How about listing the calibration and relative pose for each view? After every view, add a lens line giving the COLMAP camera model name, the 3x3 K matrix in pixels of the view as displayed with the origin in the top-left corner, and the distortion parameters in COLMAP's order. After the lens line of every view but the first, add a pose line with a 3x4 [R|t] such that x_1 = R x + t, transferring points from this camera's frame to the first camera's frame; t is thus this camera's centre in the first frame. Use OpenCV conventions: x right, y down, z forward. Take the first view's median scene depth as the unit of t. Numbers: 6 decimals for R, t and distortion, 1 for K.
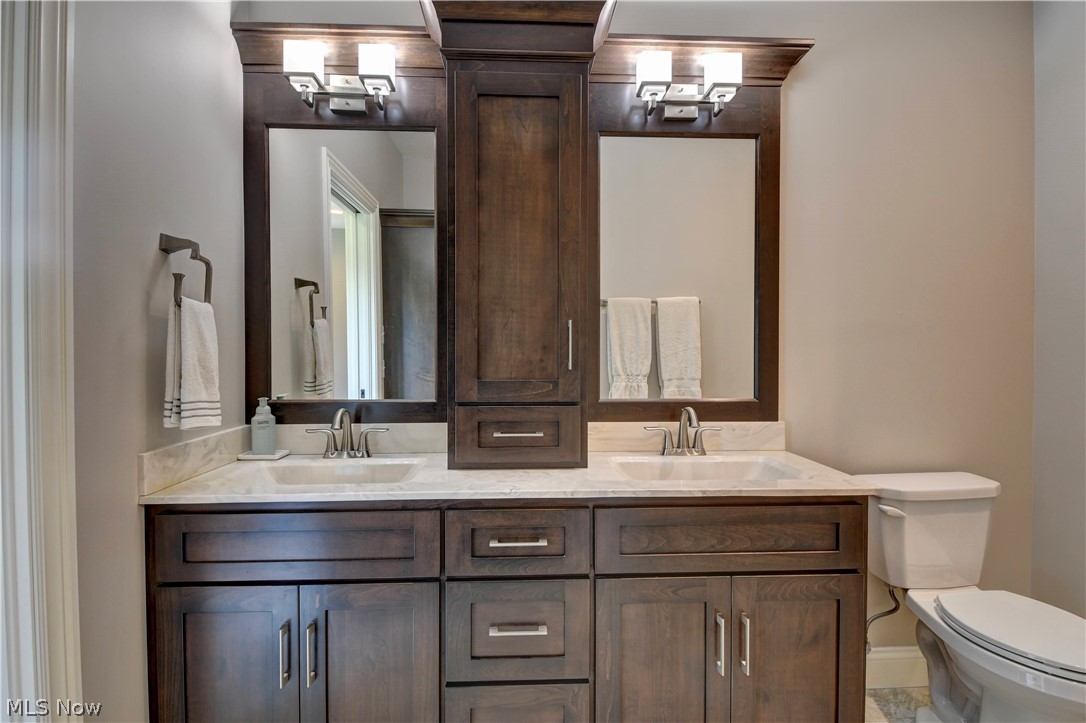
lens RADIAL K [[555.0, 0, 535.9], [0, 555.0, 356.9], [0, 0, 1]] dist [0.008785, -0.009934]
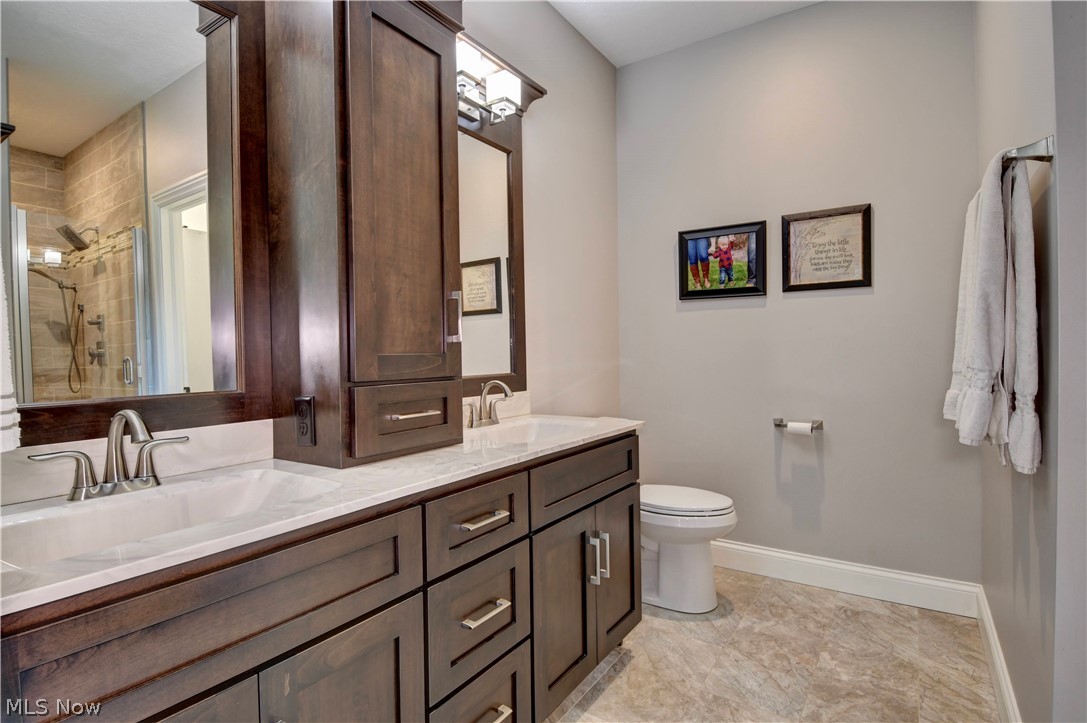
lens RADIAL K [[555.6, 0, 534.0], [0, 555.6, 360.4], [0, 0, 1]] dist [0.008785, -0.009934]
pose [[0.589927, -0.017435, 0.807268, -0.637855], [0.027764, 0.999614, 0.001300, 0.056030], [-0.806979, 0.021646, 0.590183, 0.317288]]
